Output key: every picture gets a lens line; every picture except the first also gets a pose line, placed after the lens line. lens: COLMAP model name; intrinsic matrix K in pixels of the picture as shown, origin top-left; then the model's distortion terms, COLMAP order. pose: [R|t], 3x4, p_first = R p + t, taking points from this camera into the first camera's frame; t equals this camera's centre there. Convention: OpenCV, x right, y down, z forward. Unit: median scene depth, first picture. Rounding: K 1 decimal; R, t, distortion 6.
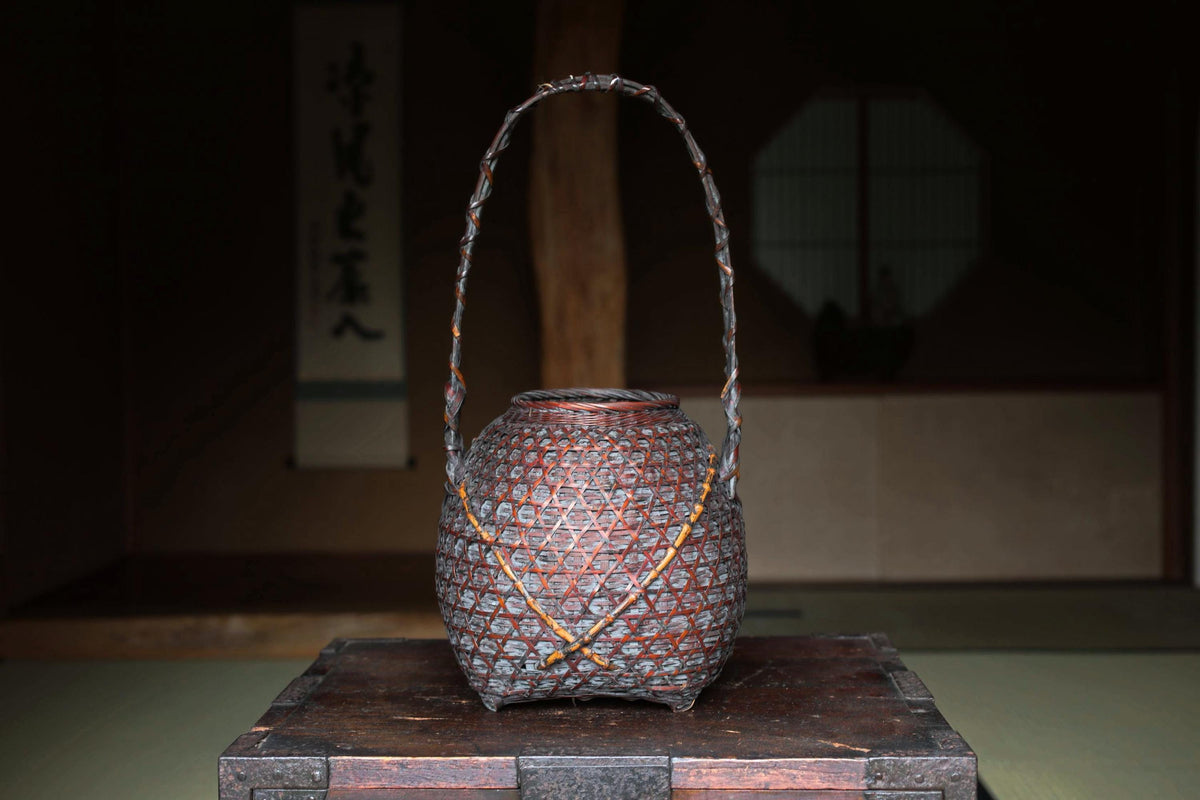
lens RADIAL K [[1788.1, 0, 600.0], [0, 1788.1, 400.0], [0, 0, 1]] dist [-0.008434, 0.063408]
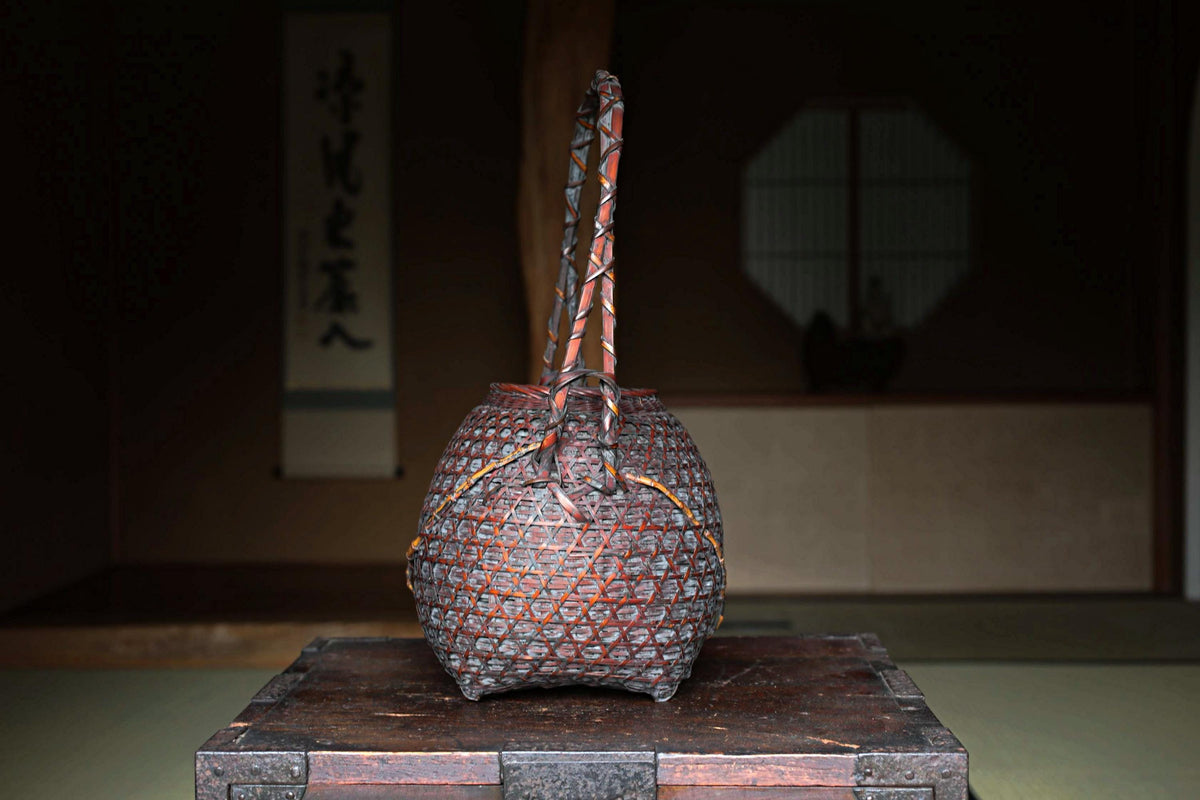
lens RADIAL K [[1788.1, 0, 600.0], [0, 1788.1, 400.0], [0, 0, 1]] dist [-0.008434, 0.063408]
pose [[0.999979, 0.003427, 0.005492, 0.001114], [-0.003375, 0.999950, -0.009402, 0.006970], [-0.005524, 0.009384, 0.999941, 0.007593]]
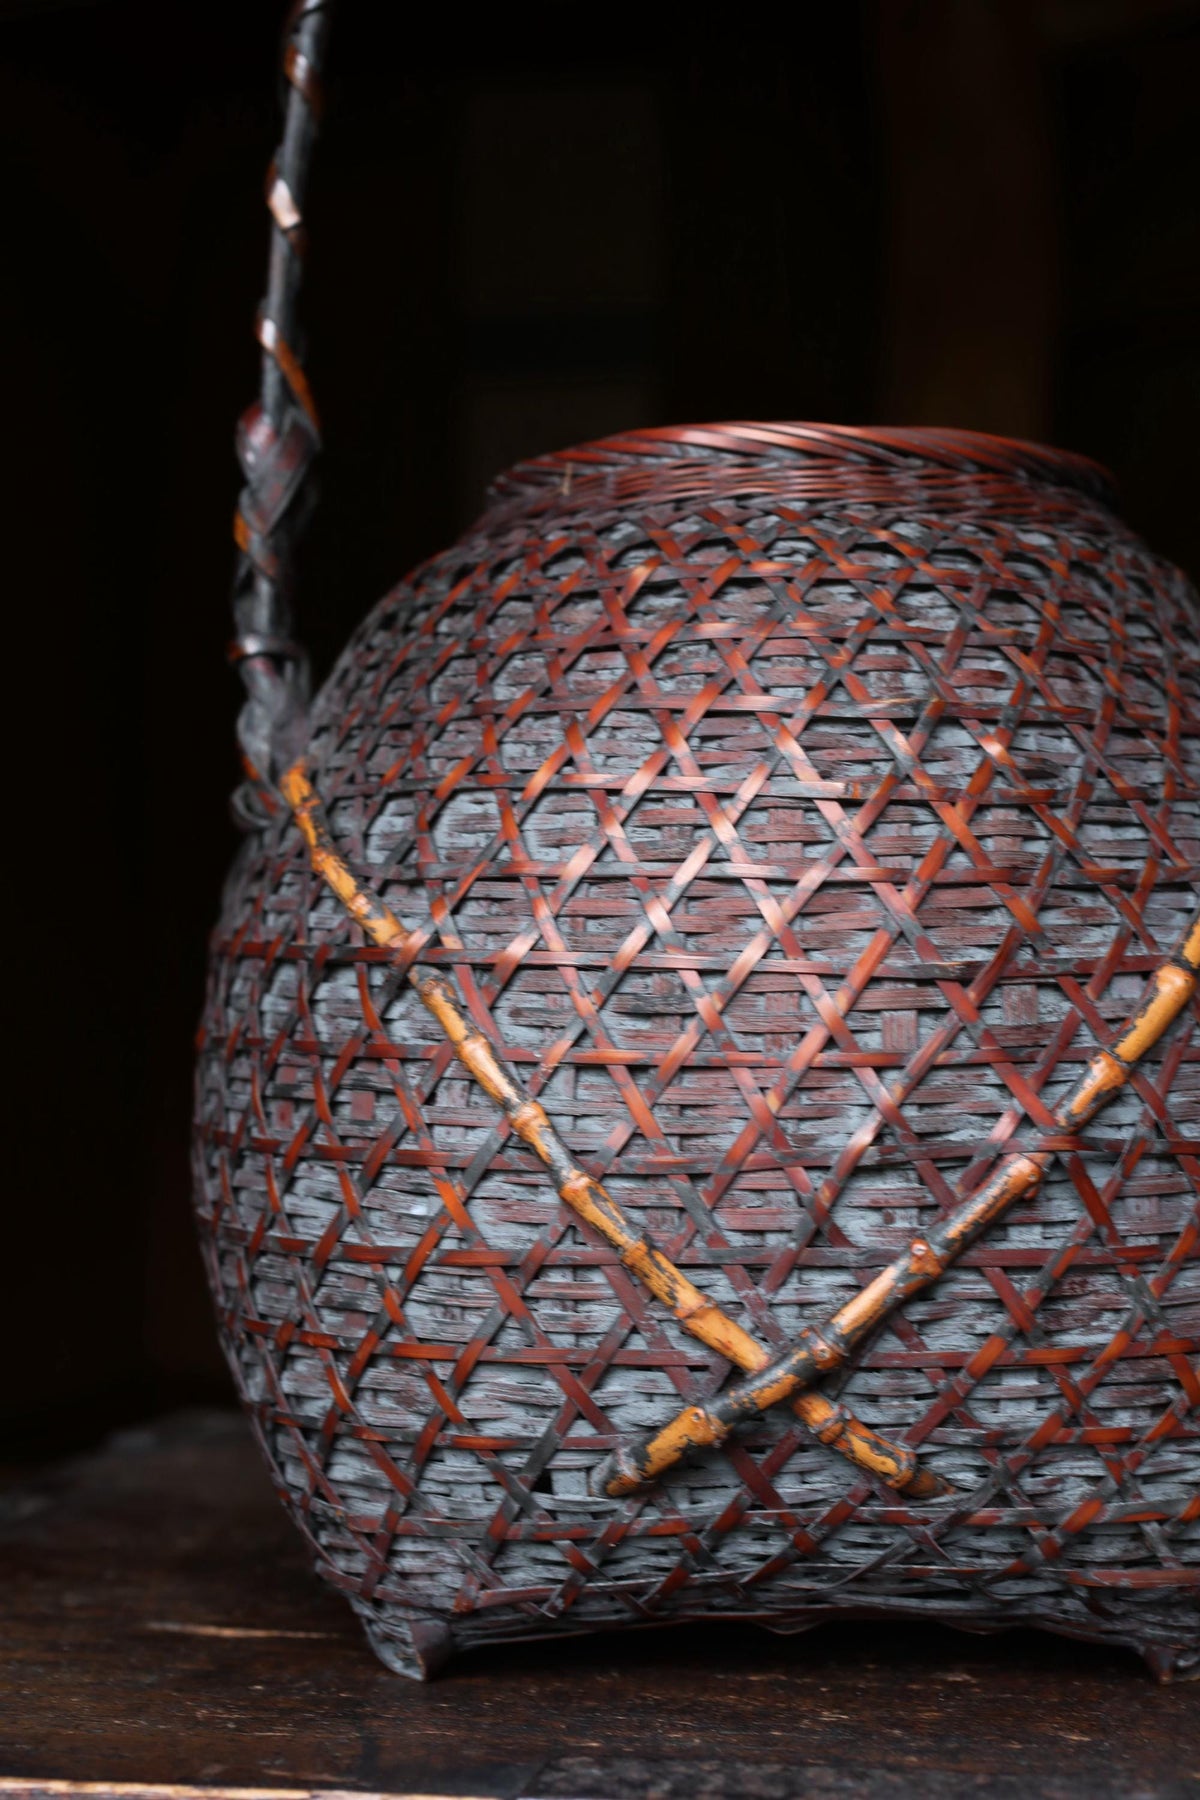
lens RADIAL K [[2788.3, 0, 600.0], [0, 2788.3, 900.0], [0, 0, 1]] dist [-0.017718, 0.169182]
pose [[0.999950, 0.002022, 0.009800, -0.039430], [-0.000930, 0.993913, -0.110167, 0.114073], [-0.009963, 0.110153, 0.993865, 0.632106]]
